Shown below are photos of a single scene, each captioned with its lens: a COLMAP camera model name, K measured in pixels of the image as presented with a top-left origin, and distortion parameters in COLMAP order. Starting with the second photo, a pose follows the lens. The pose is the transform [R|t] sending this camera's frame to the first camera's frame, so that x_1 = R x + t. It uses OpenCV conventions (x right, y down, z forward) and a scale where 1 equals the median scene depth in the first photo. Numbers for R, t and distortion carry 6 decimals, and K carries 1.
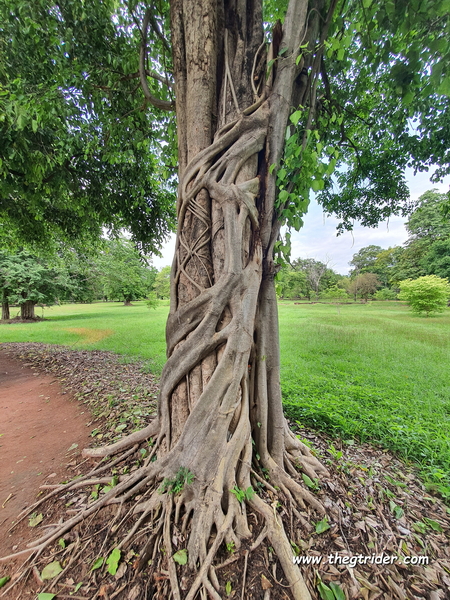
lens RADIAL K [[240.1, 0, 226.6], [0, 240.1, 294.1], [0, 0, 1]] dist [0.002894, 0.000186]
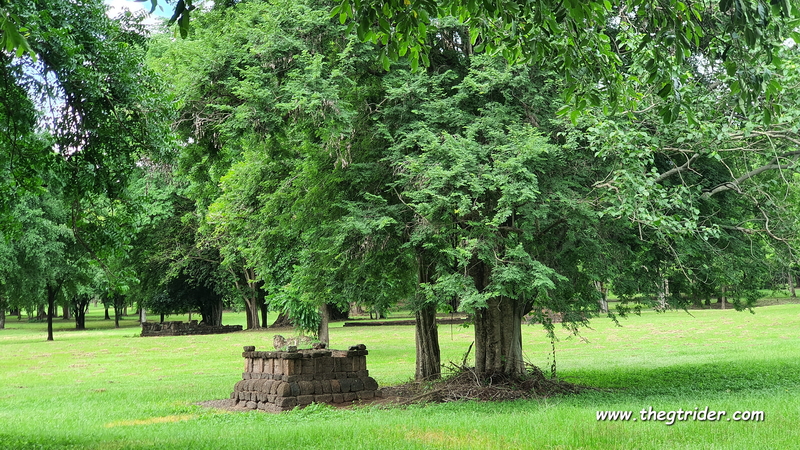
lens RADIAL K [[1201.3, 0, 400.0], [0, 1201.3, 224.4], [0, 0, 1]] dist [0.081215, 0.000000]
pose [[0.710804, -0.048796, -0.701696, -0.127233], [0.035880, 0.998807, -0.033111, -0.007724], [0.702474, -0.001642, 0.711707, 0.172838]]
